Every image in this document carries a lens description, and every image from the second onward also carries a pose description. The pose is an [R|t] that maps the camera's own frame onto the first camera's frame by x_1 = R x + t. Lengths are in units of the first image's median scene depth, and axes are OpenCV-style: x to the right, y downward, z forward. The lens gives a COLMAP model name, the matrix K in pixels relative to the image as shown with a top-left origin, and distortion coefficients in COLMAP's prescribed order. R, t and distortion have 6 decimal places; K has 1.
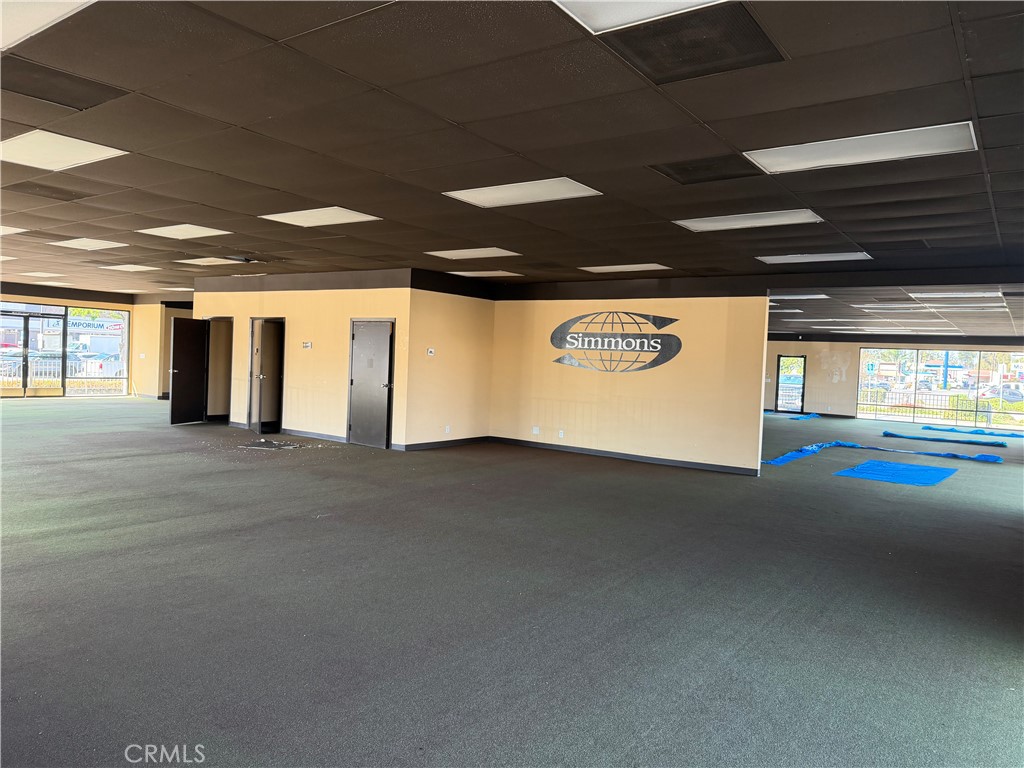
lens RADIAL K [[718.1, 0, 512.0], [0, 718.1, 384.0], [0, 0, 1]] dist [0.055655, -0.043526]
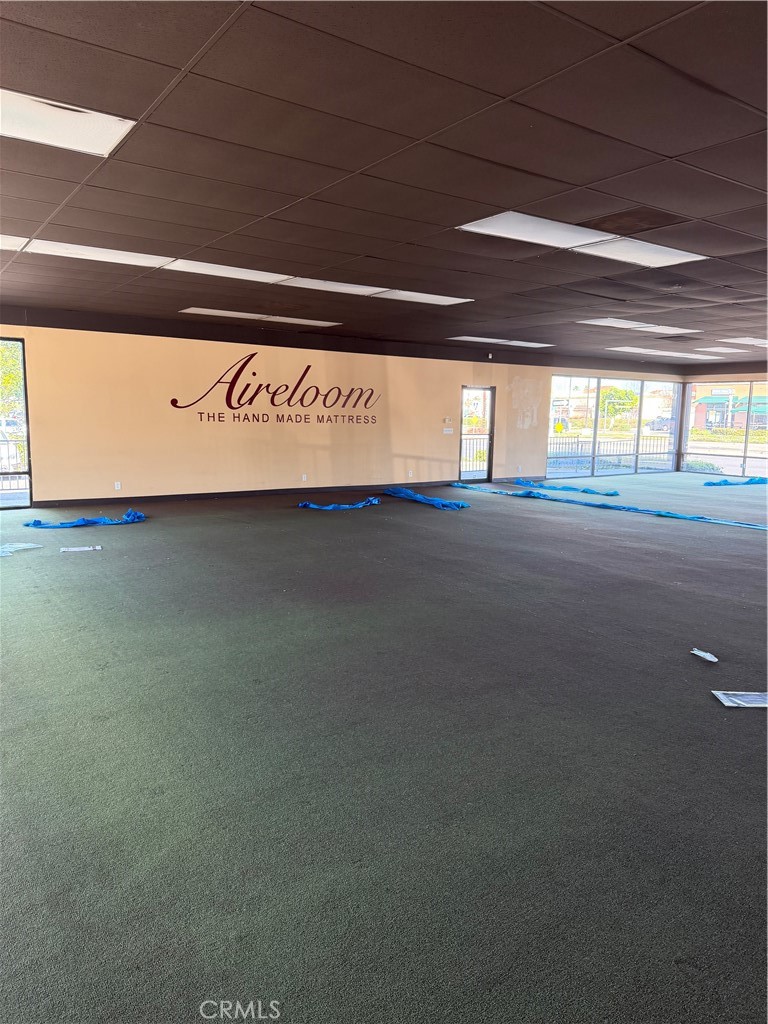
lens RADIAL K [[713.1, 0, 389.9], [0, 713.1, 513.9], [0, 0, 1]] dist [0.163729, -0.316766]
pose [[0.321038, -0.170006, 0.931683, -0.216290], [0.027760, 0.985023, 0.170173, -0.039986], [-0.946660, -0.028768, 0.320949, 0.904767]]
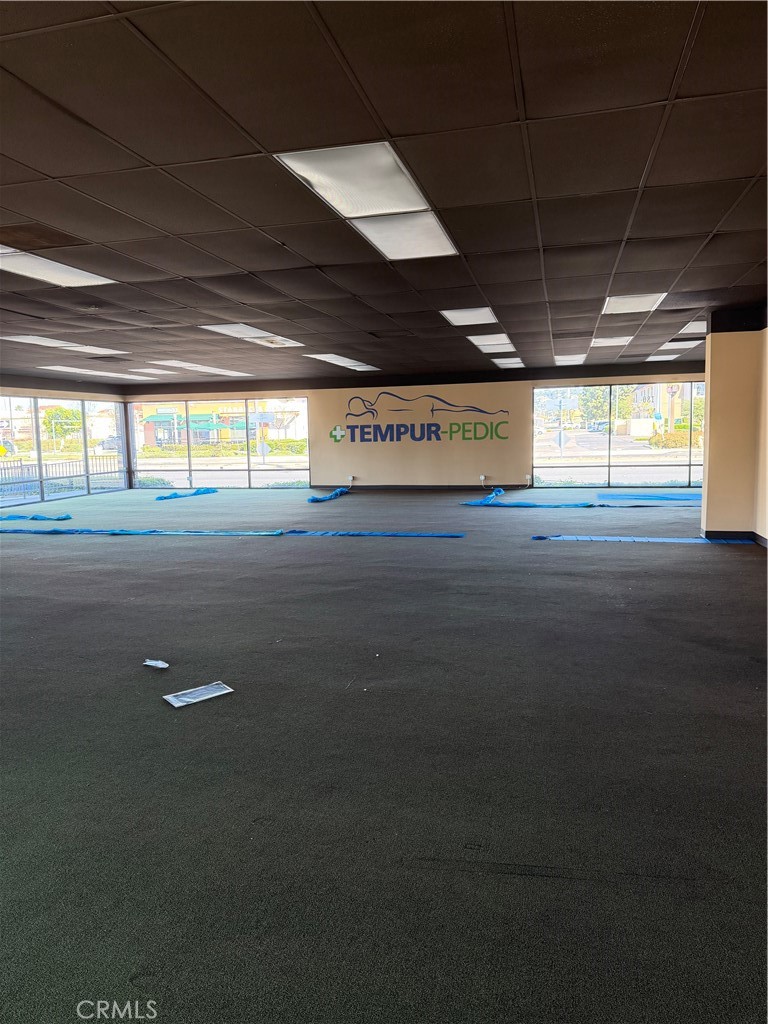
lens RADIAL K [[712.0, 0, 380.1], [0, 712.0, 511.8], [0, 0, 1]] dist [0.169874, -0.347068]
pose [[-0.370276, -0.140204, 0.918280, -0.216340], [0.038115, 0.985419, 0.165824, -0.039940], [-0.928139, 0.096401, -0.359533, 0.897931]]
